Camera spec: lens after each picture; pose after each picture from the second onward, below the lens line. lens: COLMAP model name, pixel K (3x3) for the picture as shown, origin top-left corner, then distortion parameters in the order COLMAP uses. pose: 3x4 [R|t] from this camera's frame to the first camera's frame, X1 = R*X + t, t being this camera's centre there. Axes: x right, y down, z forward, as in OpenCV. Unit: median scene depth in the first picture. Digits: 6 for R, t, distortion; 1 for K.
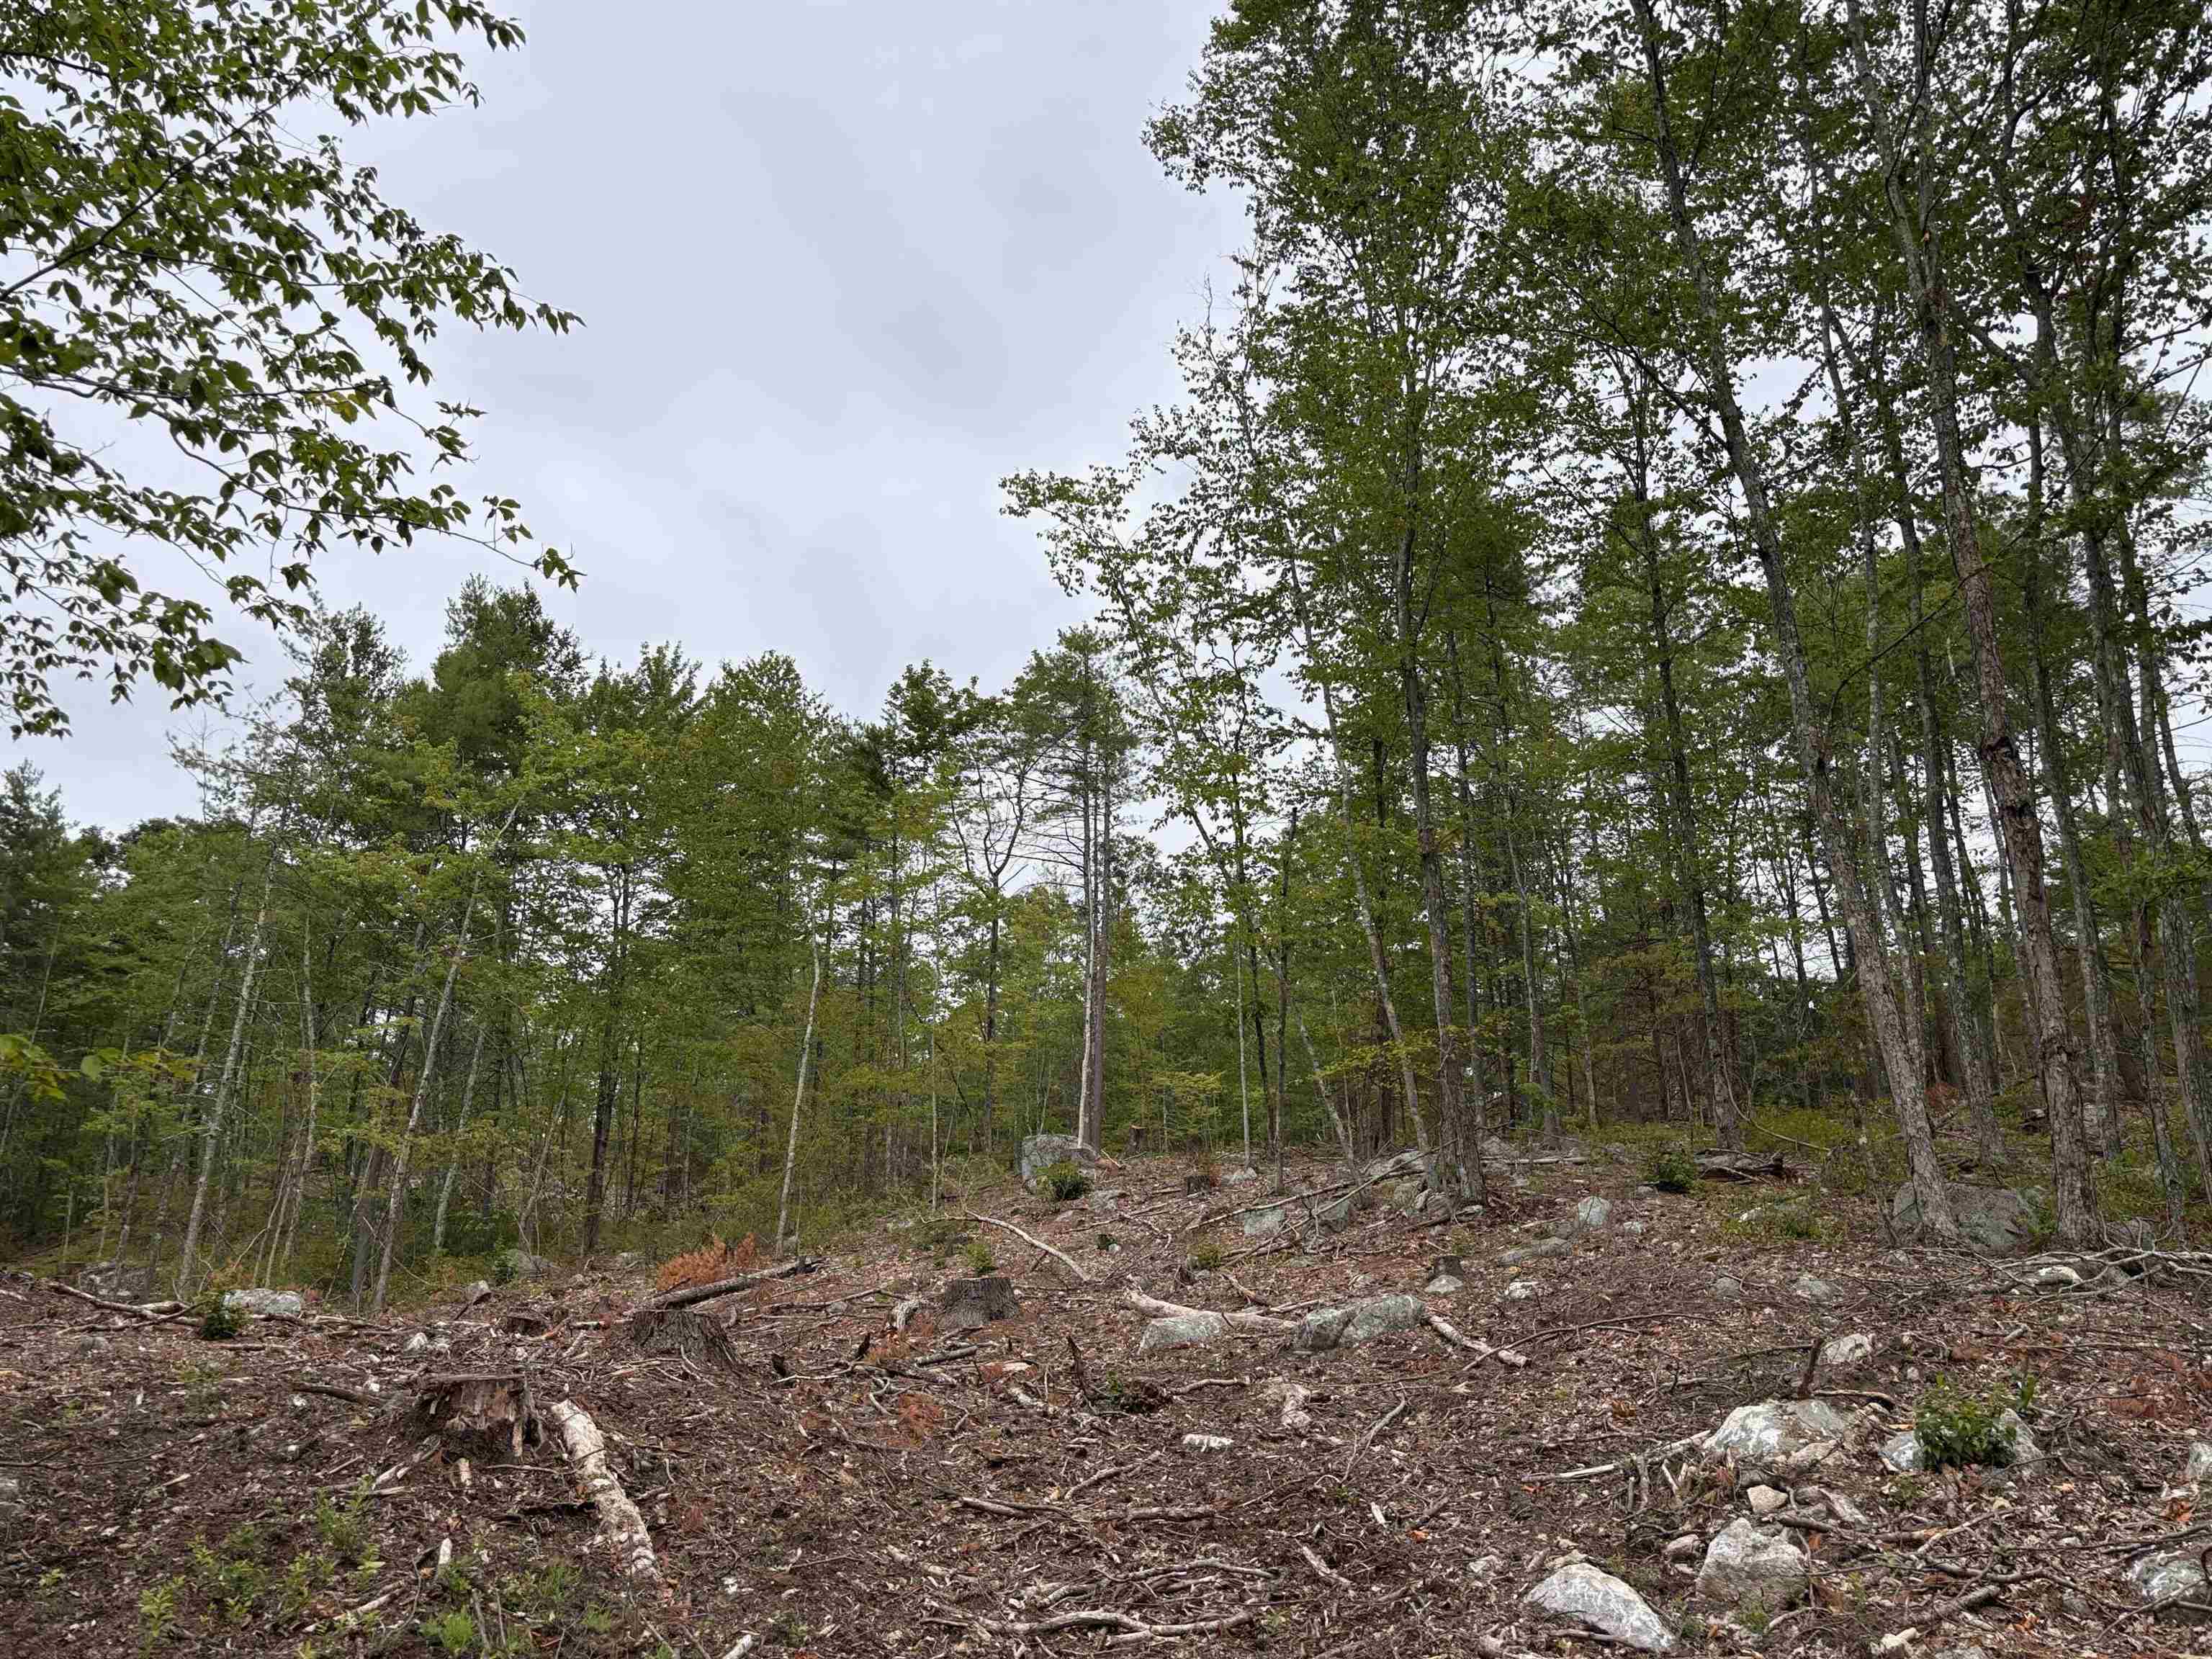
lens RADIAL K [[1584.3, 0, 1101.7], [0, 1584.3, 855.5], [0, 0, 1]] dist [0.032596, -0.019715]
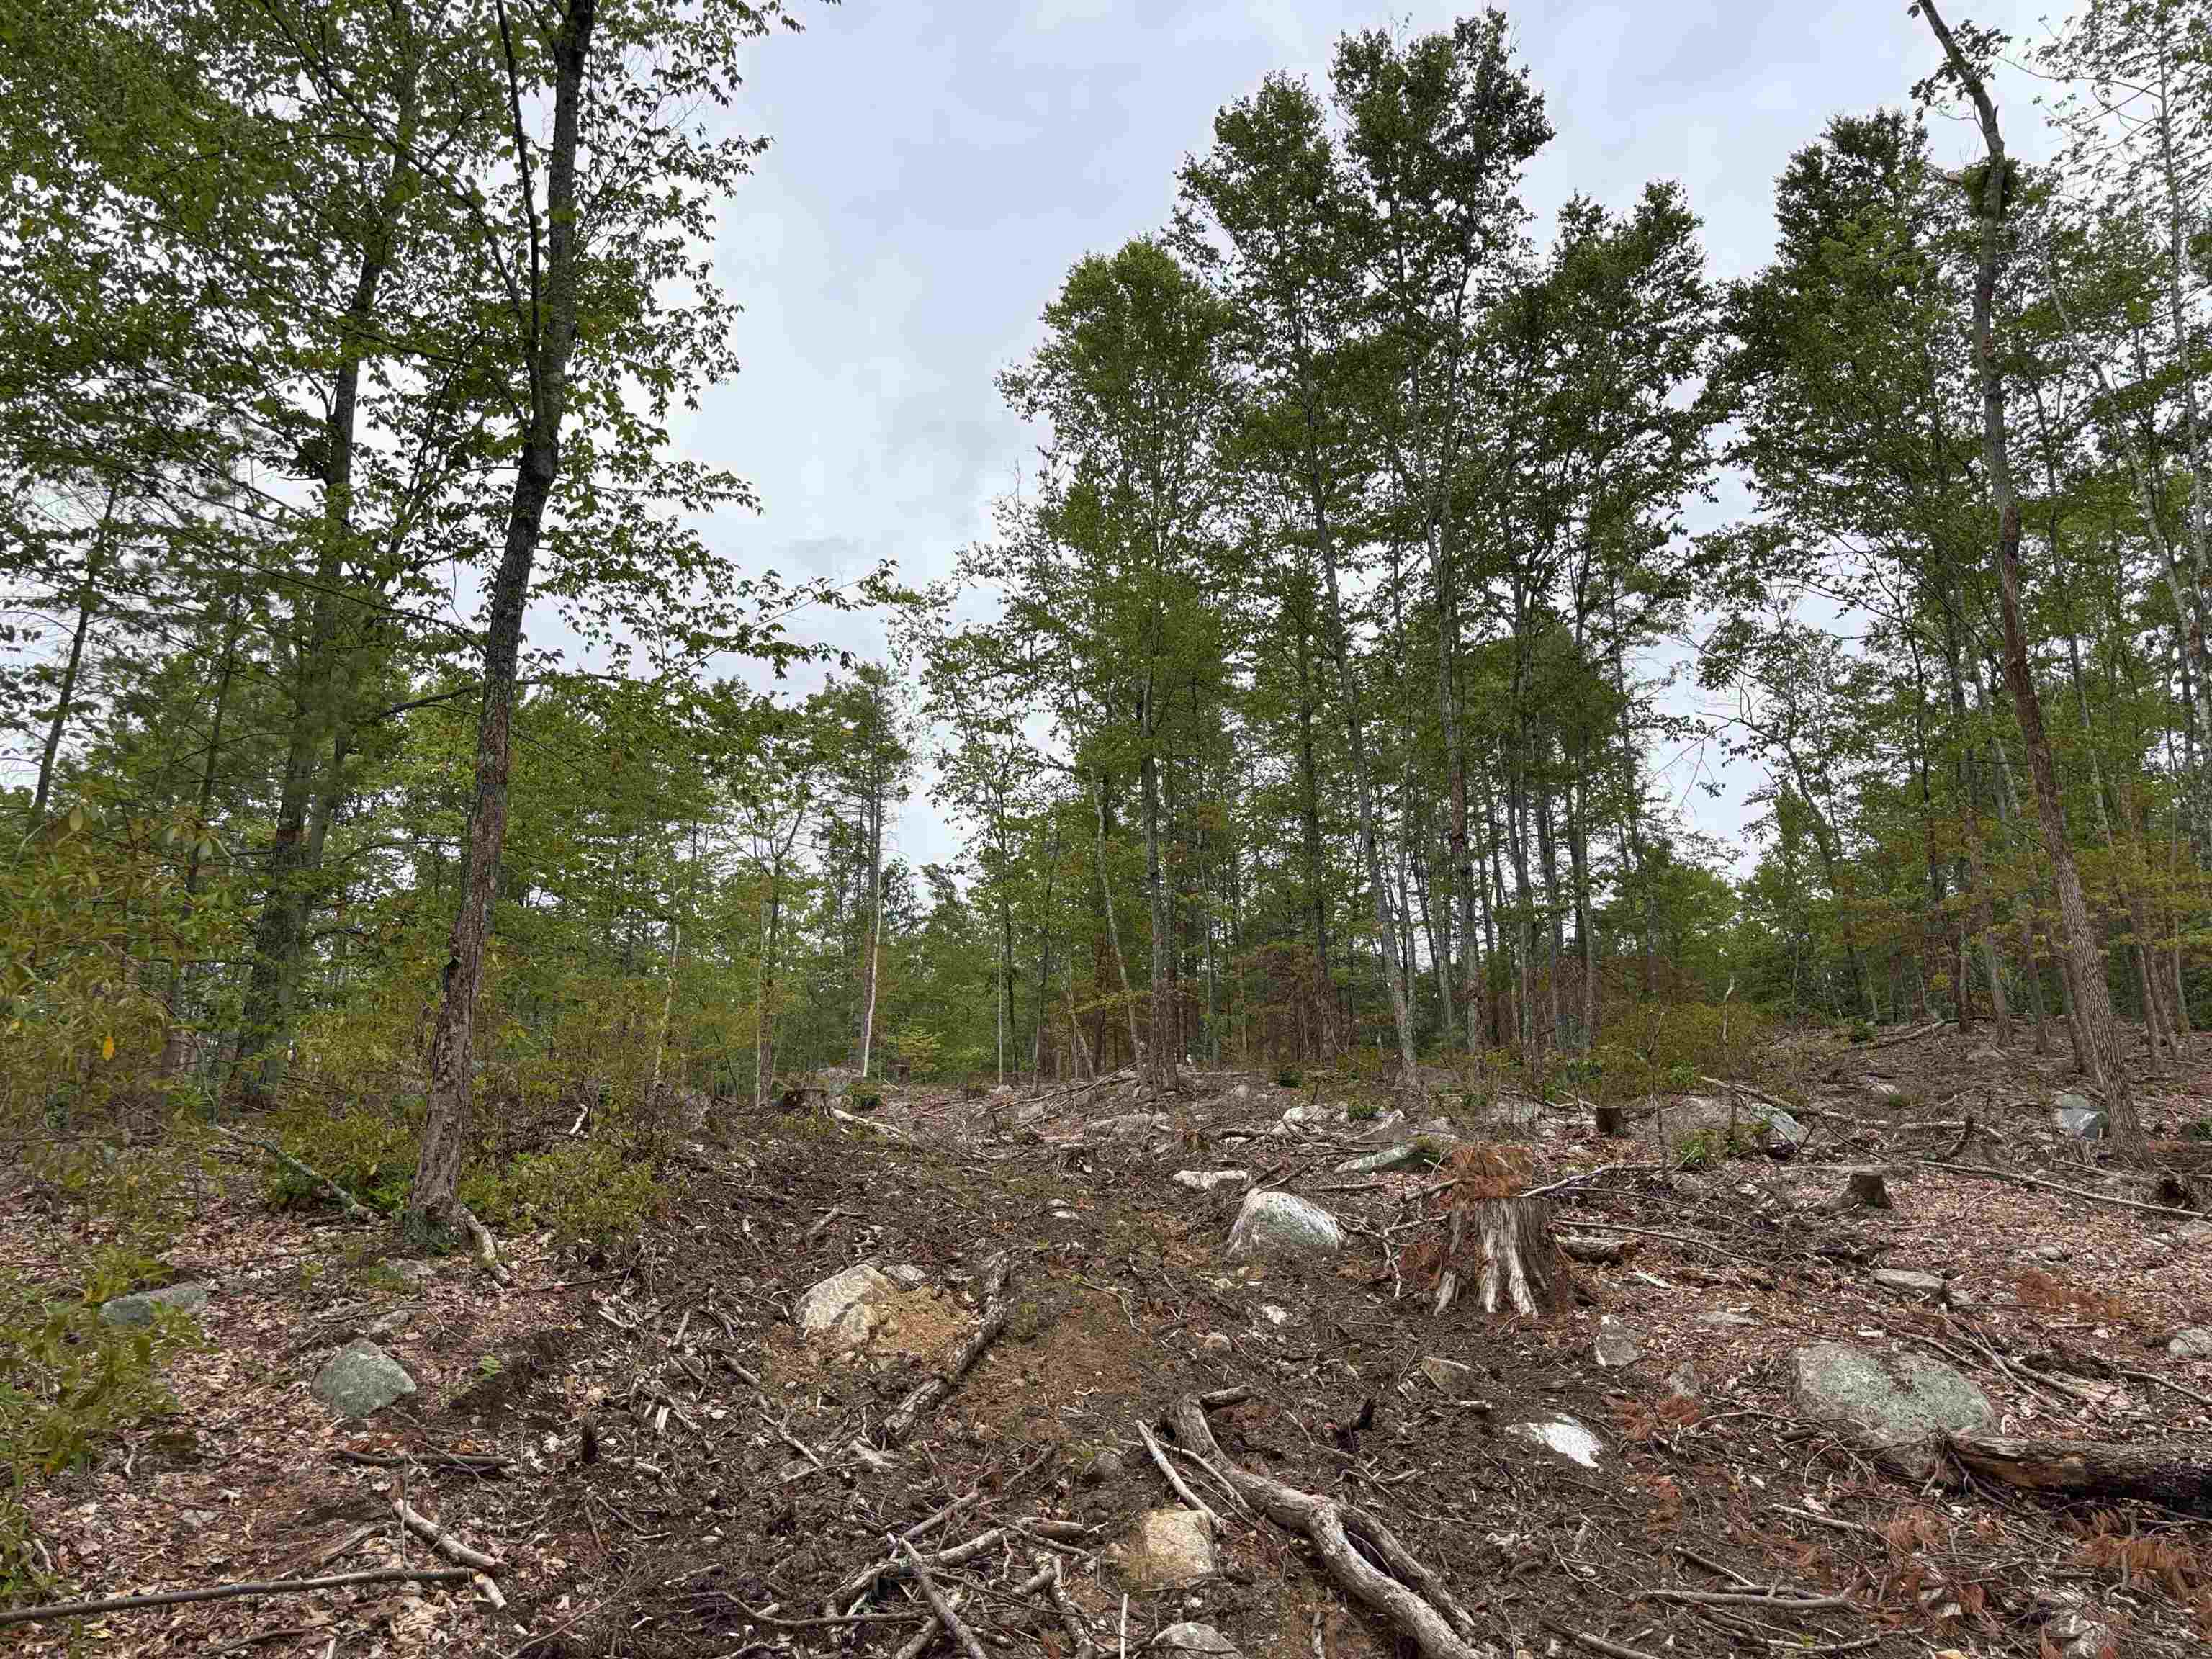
lens RADIAL K [[1699.5, 0, 1082.6], [0, 1699.5, 842.8], [0, 0, 1]] dist [0.068757, -0.078178]
pose [[0.980082, 0.049099, 0.192427, -0.137834], [-0.051032, 0.998684, 0.005096, -0.024394], [-0.191924, -0.014815, 0.981298, -0.468956]]
